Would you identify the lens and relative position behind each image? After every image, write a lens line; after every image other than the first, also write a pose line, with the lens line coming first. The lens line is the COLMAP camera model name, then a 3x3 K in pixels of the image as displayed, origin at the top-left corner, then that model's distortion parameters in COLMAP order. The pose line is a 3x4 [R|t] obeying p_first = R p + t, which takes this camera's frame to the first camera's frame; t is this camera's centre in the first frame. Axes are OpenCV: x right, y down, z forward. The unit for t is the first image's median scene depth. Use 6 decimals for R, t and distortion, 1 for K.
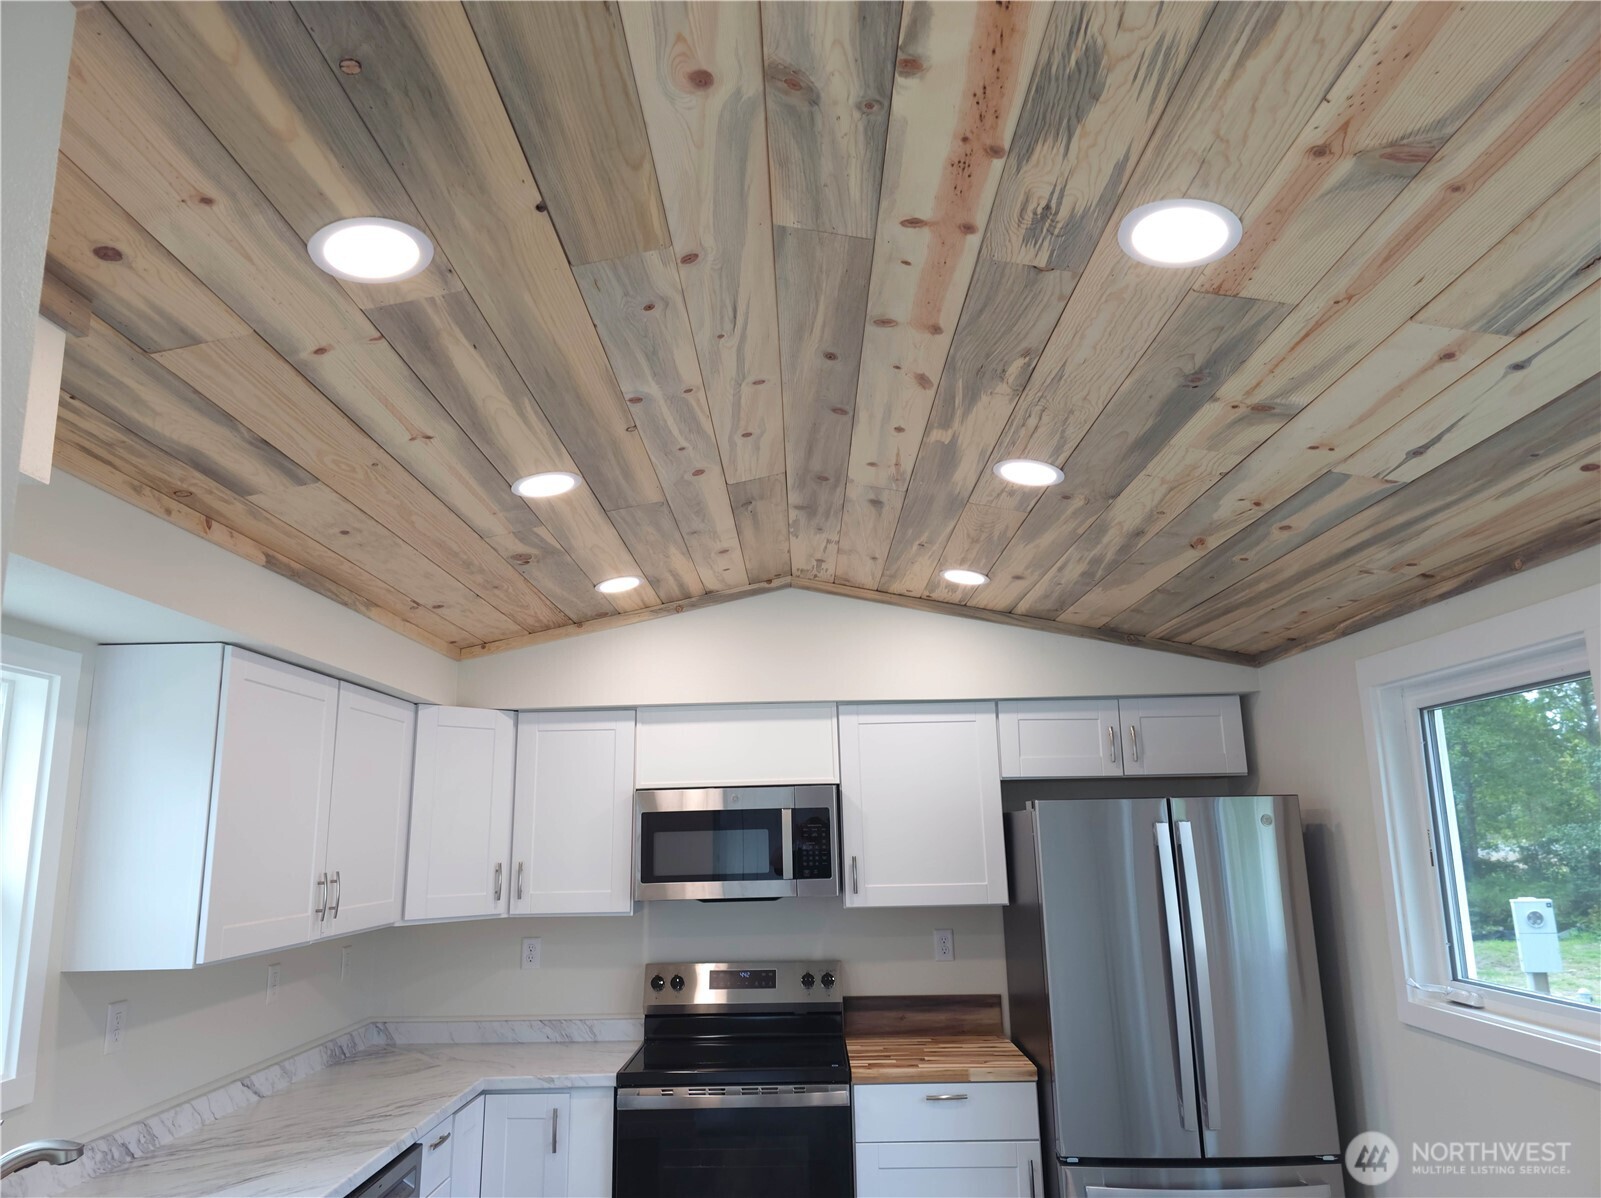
lens RADIAL K [[1026.5, 0, 790.7], [0, 1026.5, 636.4], [0, 0, 1]] dist [0.059037, -0.045703]
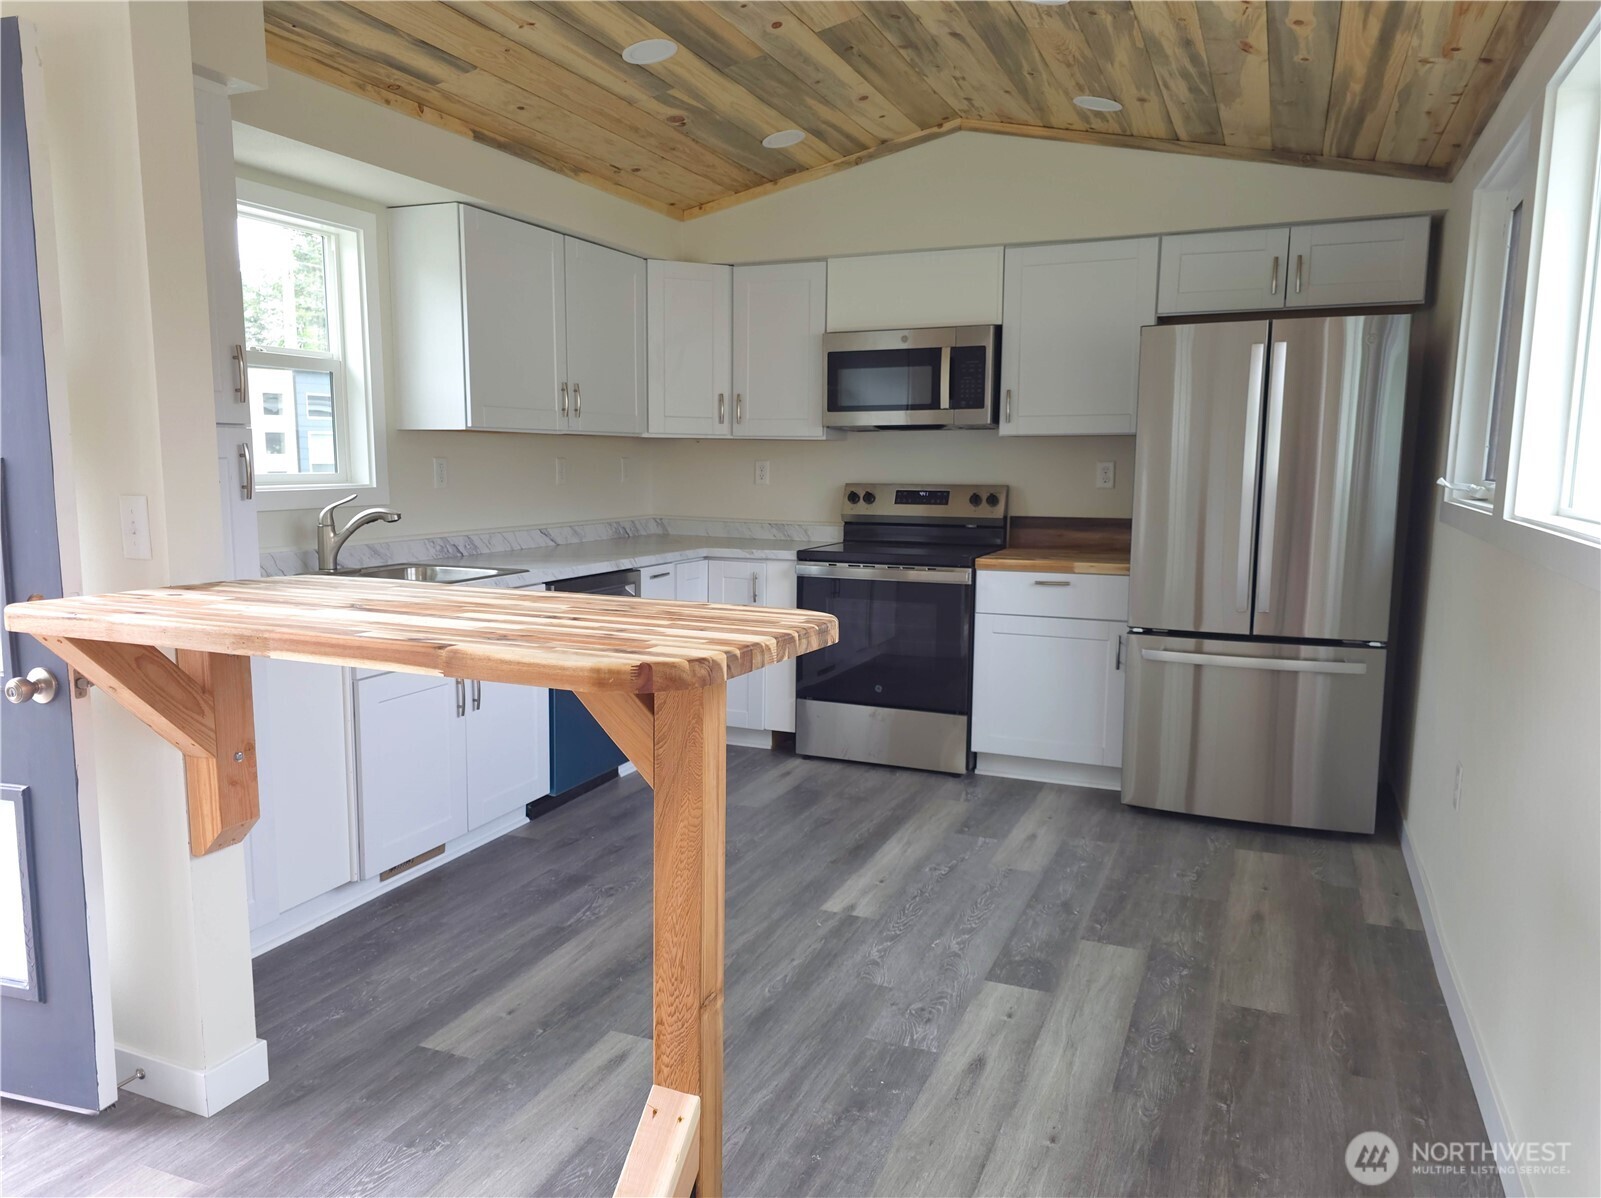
lens RADIAL K [[1102.7, 0, 800.5], [0, 1102.7, 599.0], [0, 0, 1]] dist [0.063206, -0.059638]
pose [[0.932462, 0.071697, -0.354083, 0.307124], [0.047668, 0.947123, 0.317309, 0.039269], [0.358110, -0.312757, 0.879739, -0.214390]]
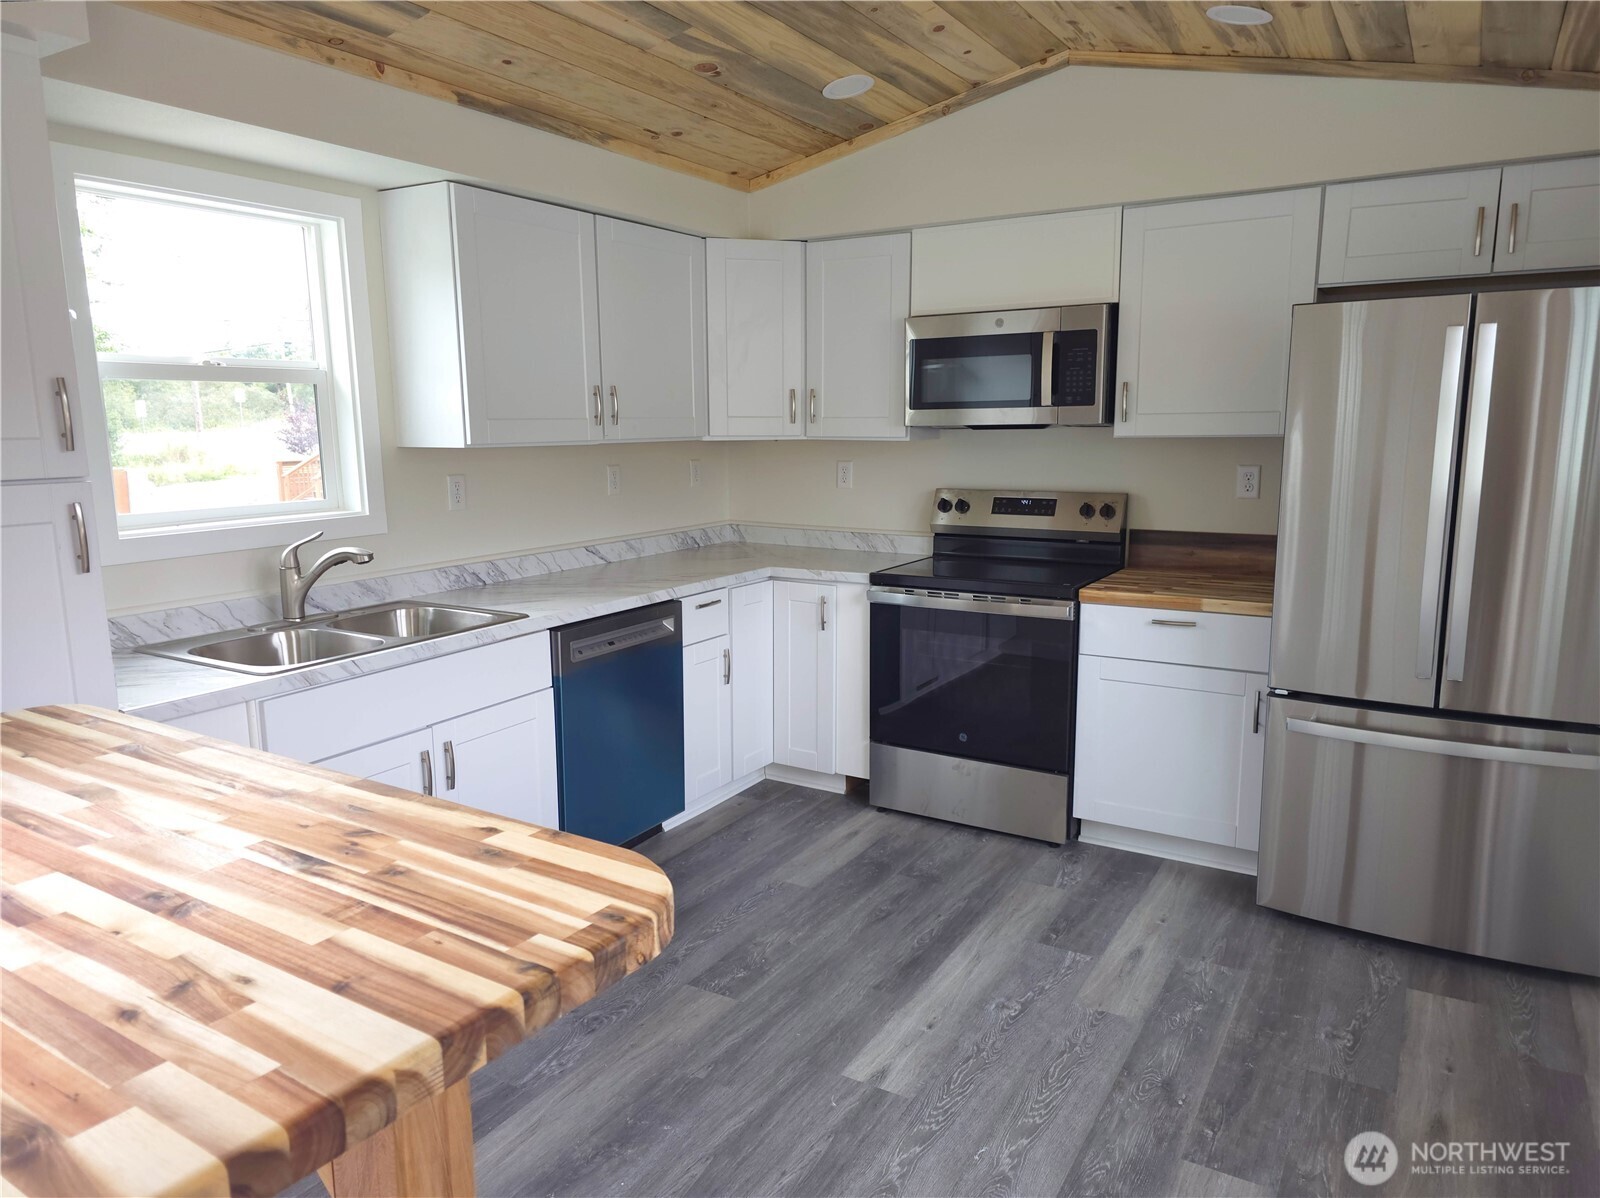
lens RADIAL K [[1060.5, 0, 813.7], [0, 1060.5, 595.1], [0, 0, 1]] dist [0.050541, -0.037941]
pose [[0.876543, 0.092721, -0.472308, 0.299297], [0.085203, 0.935883, 0.341854, 0.044873], [0.473722, -0.339892, 0.812442, 0.034114]]
